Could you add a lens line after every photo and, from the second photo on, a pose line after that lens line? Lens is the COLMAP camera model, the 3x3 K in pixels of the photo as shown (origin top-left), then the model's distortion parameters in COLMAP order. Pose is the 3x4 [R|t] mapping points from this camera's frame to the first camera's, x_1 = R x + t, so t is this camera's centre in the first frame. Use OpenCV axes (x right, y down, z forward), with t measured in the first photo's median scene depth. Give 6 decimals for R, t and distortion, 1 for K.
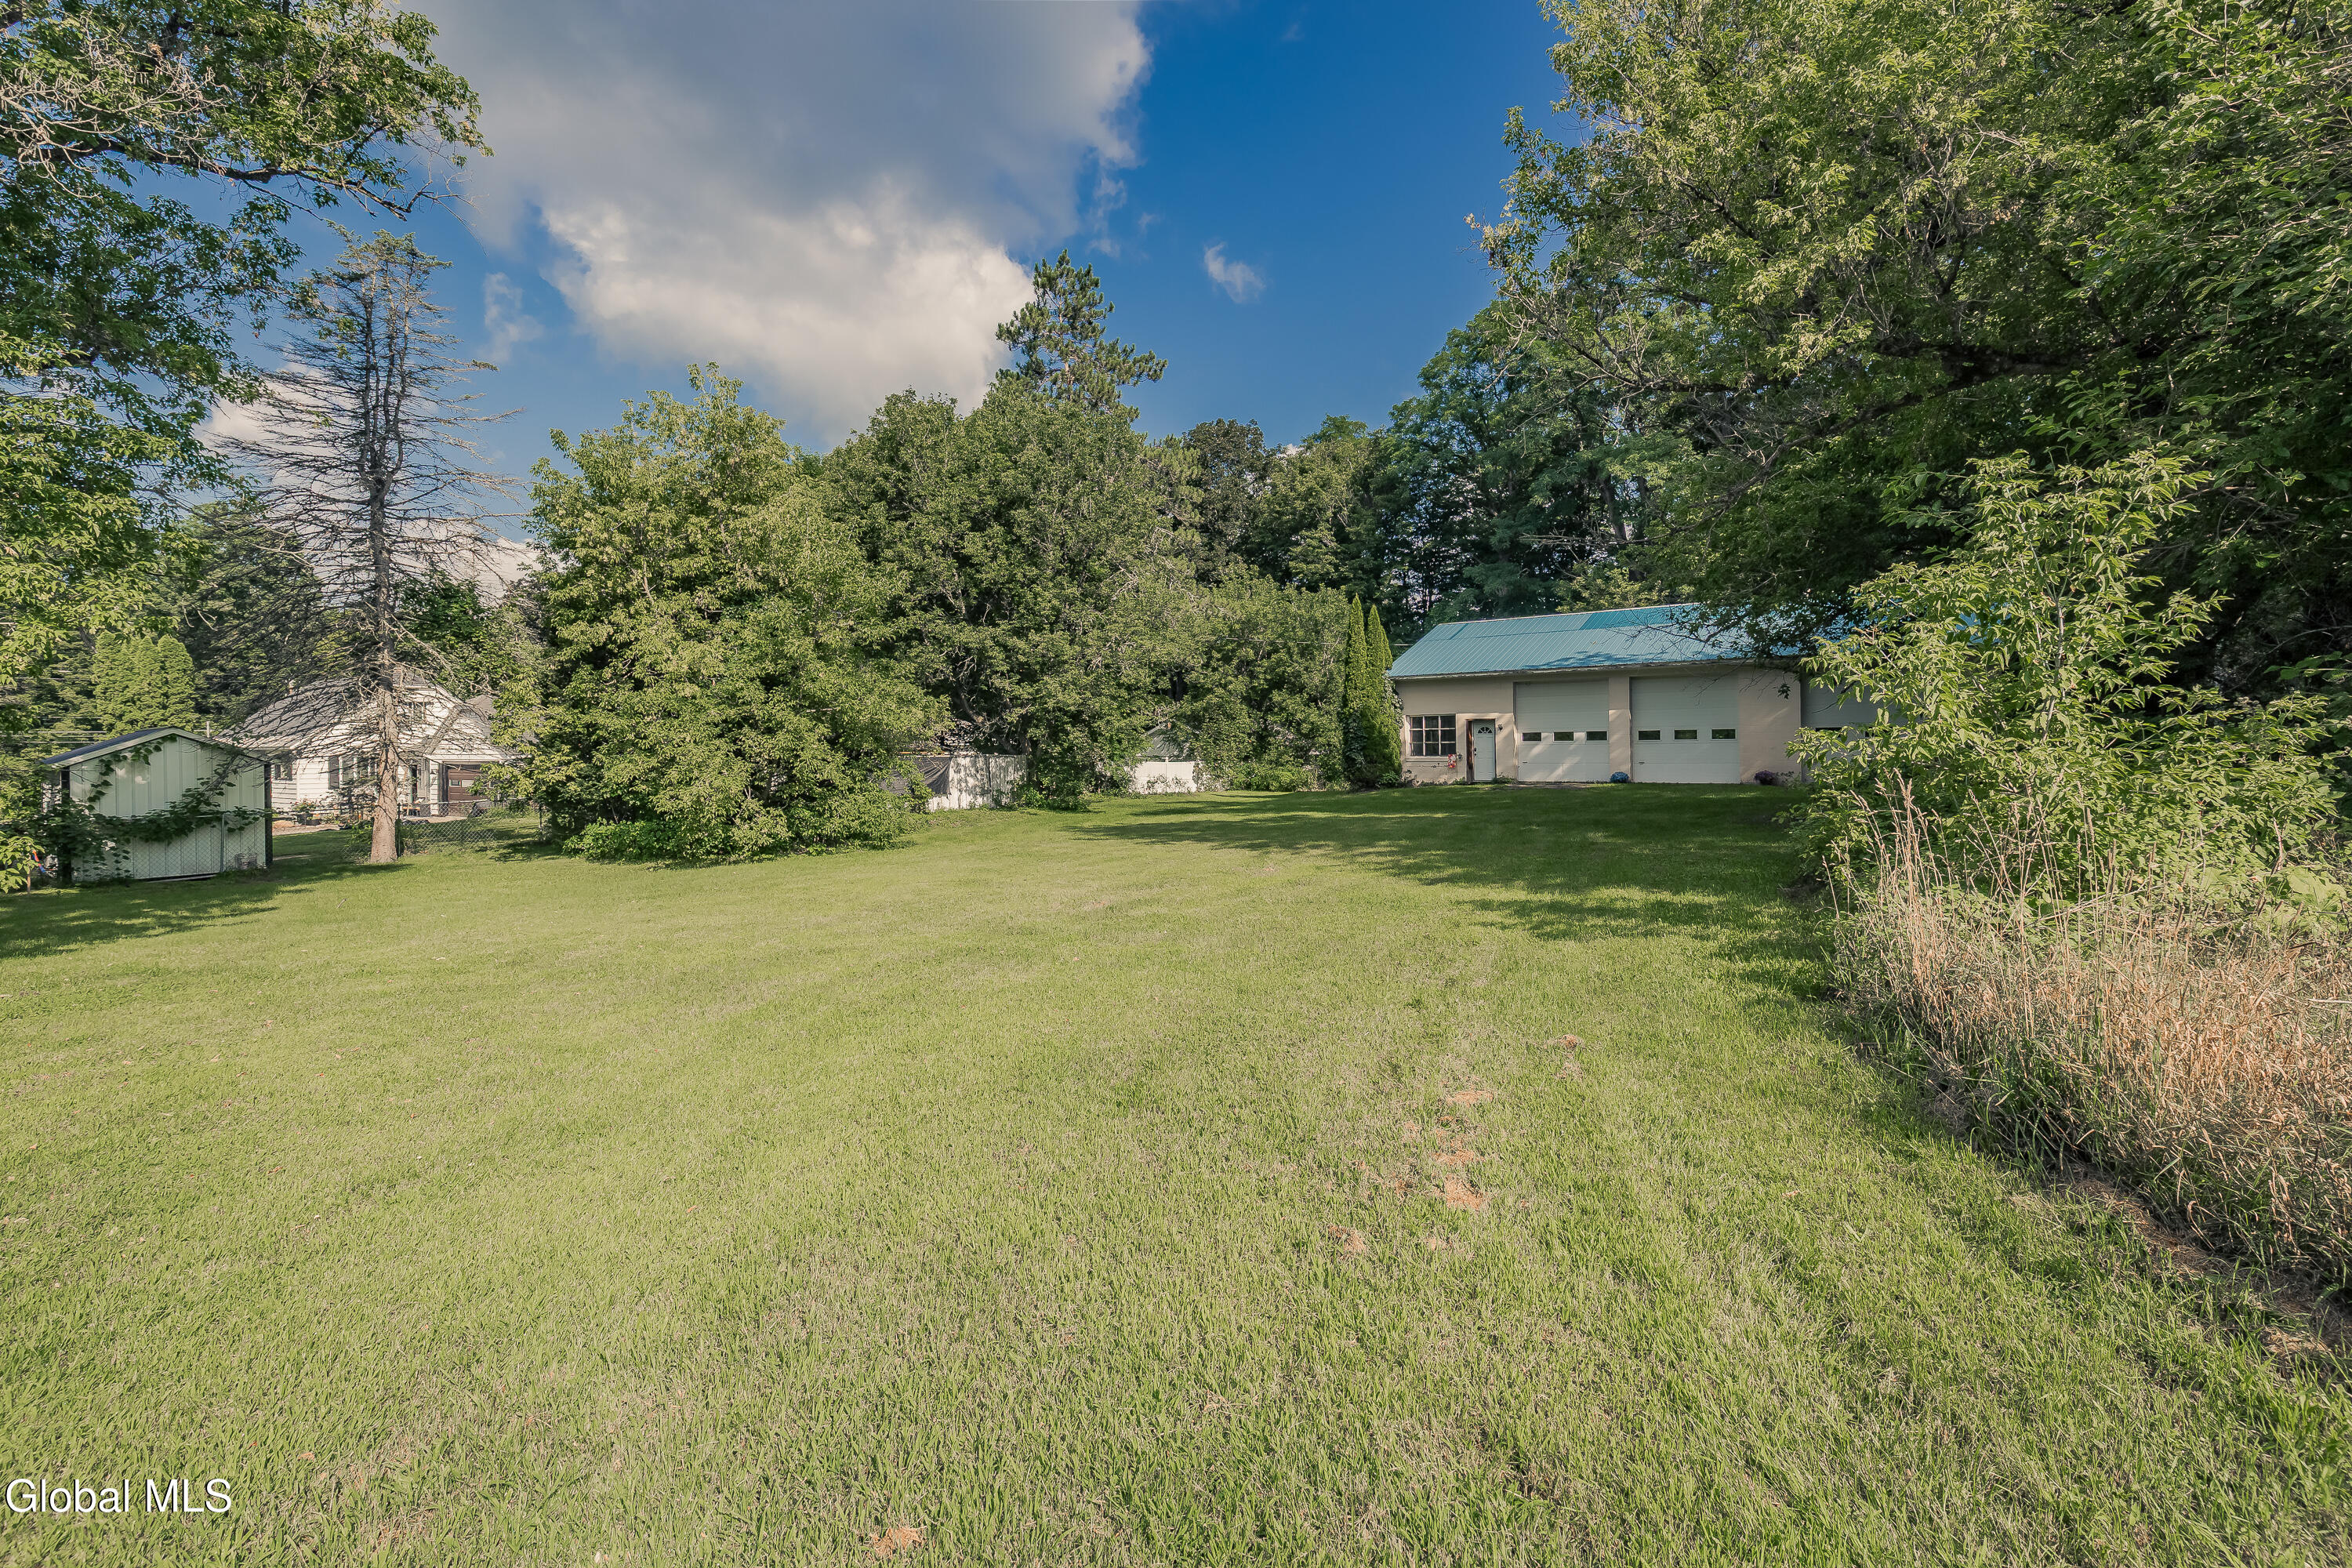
lens RADIAL K [[1043.6, 0, 1176.0], [0, 1043.6, 784.0], [0, 0, 1]] dist [0.000294, -0.000280]
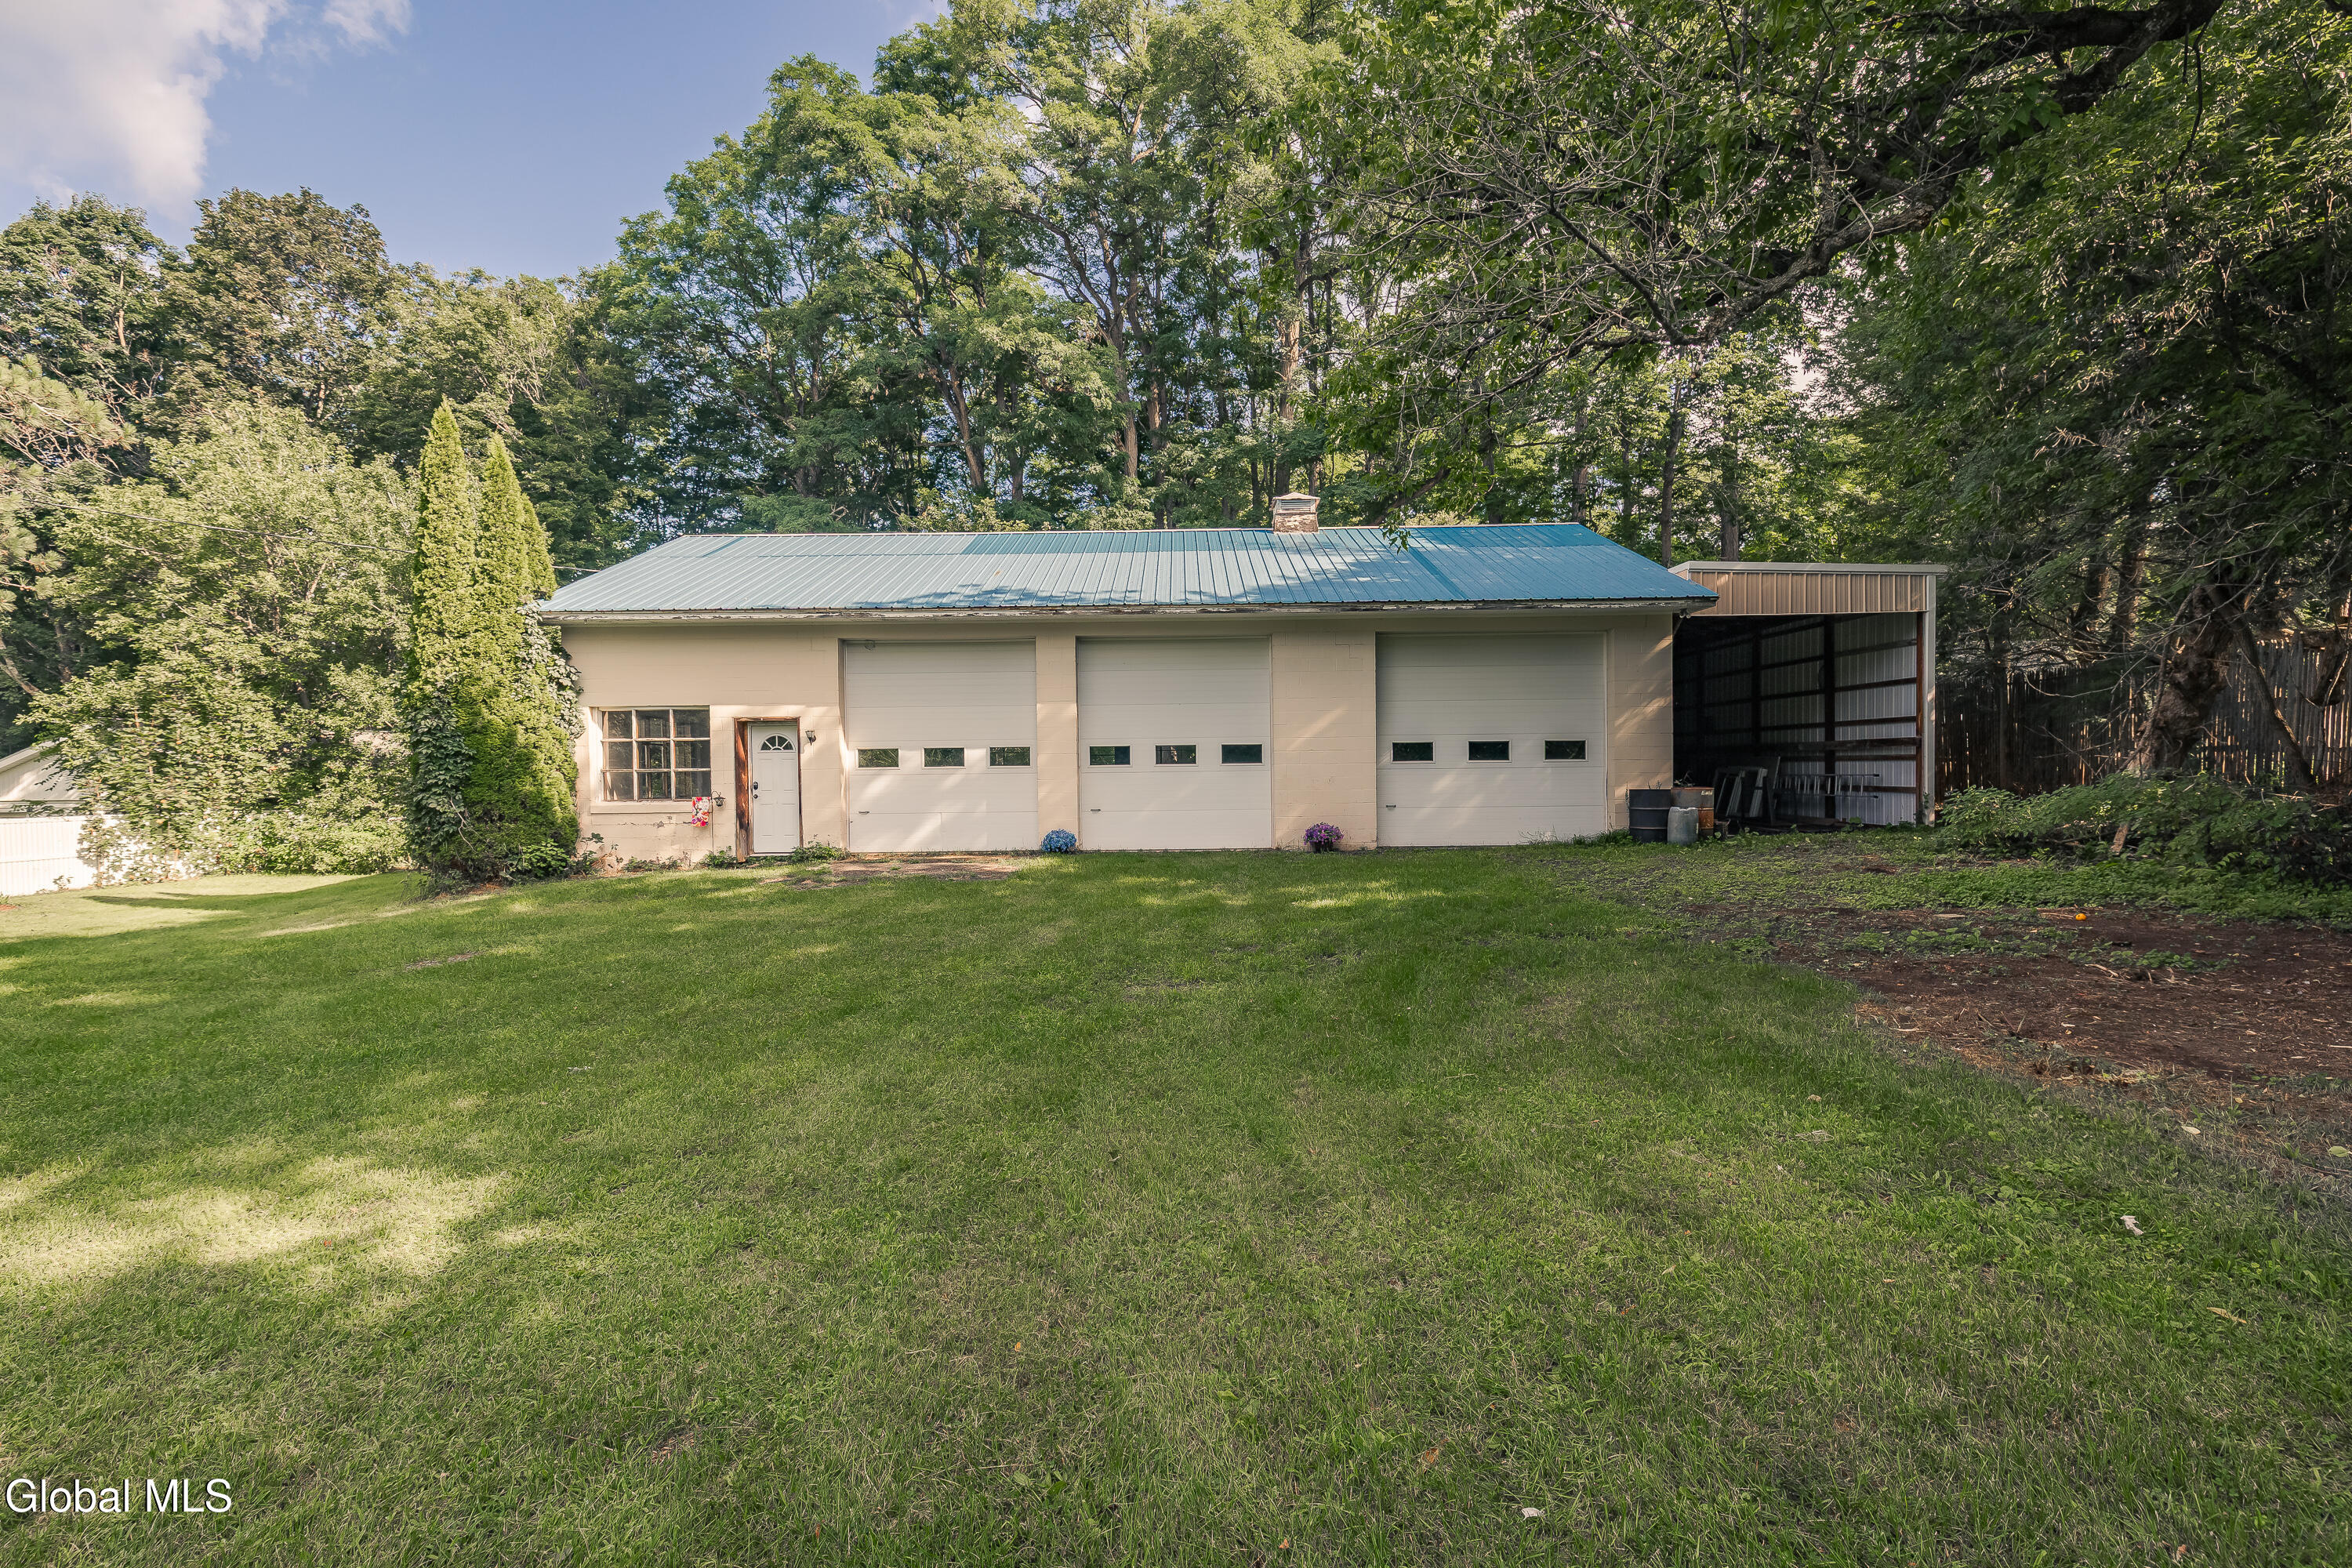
lens RADIAL K [[1043.6, 0, 1176.0], [0, 1043.6, 784.0], [0, 0, 1]] dist [0.000294, -0.000280]
pose [[0.801638, -0.002214, 0.597806, 0.157472], [0.022674, 0.999386, -0.026705, -0.016550], [-0.597380, 0.034962, 0.801196, 0.510531]]
